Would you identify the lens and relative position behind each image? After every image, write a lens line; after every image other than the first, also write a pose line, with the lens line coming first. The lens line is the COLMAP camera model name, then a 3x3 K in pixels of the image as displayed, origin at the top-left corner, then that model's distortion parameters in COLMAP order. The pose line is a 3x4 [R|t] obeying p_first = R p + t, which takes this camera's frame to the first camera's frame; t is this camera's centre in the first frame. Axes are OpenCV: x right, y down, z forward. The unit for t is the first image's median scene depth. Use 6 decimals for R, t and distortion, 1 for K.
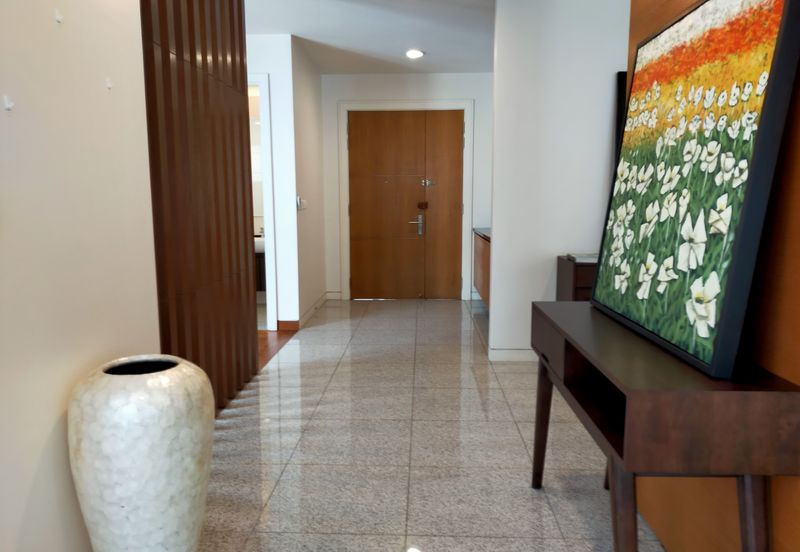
lens RADIAL K [[597.6, 0, 400.0], [0, 597.6, 276.0], [0, 0, 1]] dist [0.054448, 0.002303]
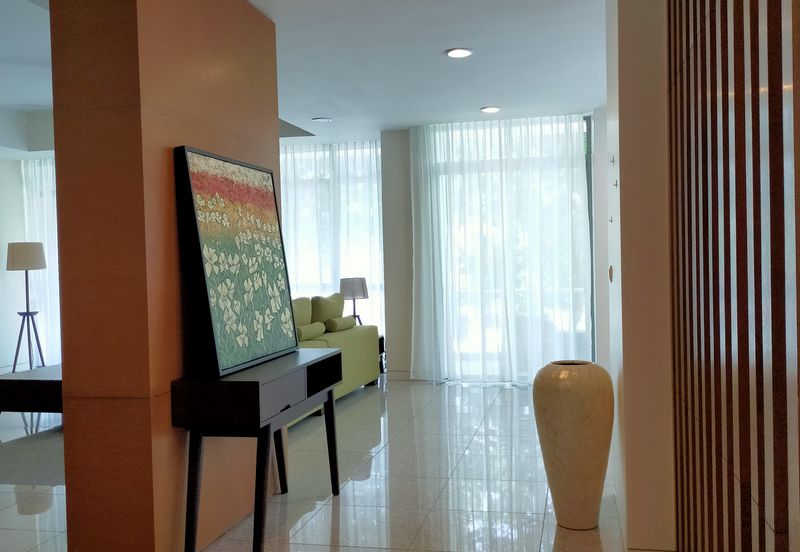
lens RADIAL K [[597.6, 0, 400.0], [0, 597.6, 276.0], [0, 0, 1]] dist [0.054448, 0.002303]
pose [[-0.973824, 0.024320, 0.225997, -0.306053], [0.058704, 0.987438, 0.146697, -0.337626], [-0.219590, 0.156125, -0.963019, 2.433815]]
